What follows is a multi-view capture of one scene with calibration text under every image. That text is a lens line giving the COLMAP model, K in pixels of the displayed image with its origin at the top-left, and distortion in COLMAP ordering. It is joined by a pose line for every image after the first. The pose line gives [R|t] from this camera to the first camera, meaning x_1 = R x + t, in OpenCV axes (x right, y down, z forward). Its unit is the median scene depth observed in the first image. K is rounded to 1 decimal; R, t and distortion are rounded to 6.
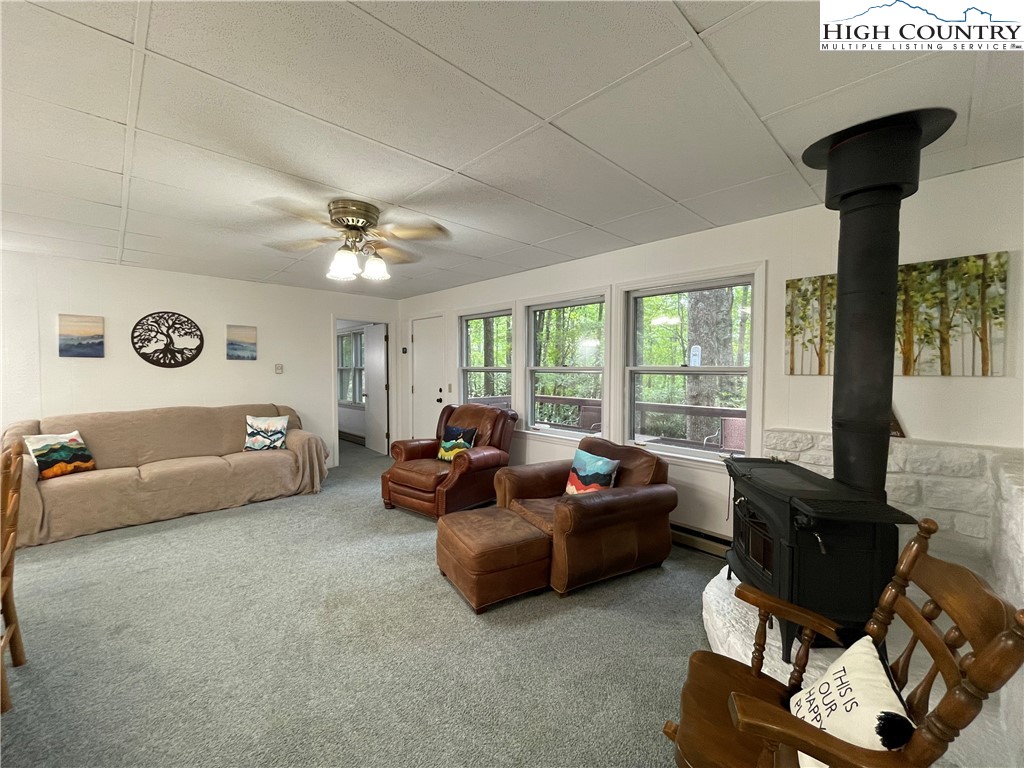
lens RADIAL K [[419.3, 0, 512.0], [0, 419.3, 384.0], [0, 0, 1]] dist [0.000566, 0.000255]
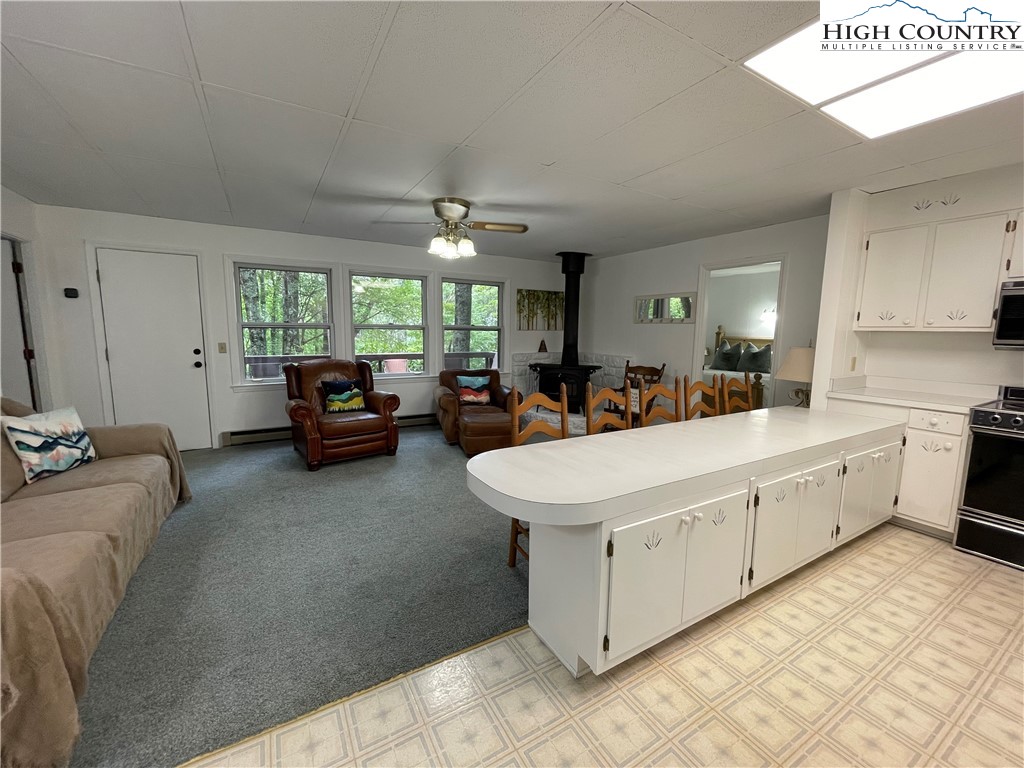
lens RADIAL K [[419.3, 0, 512.0], [0, 419.3, 384.0], [0, 0, 1]] dist [0.000566, 0.000255]
pose [[0.224815, -0.126574, 0.966146, -1.400060], [0.026138, 0.991954, 0.123873, -0.012356], [-0.974051, -0.002595, 0.226314, 0.430348]]
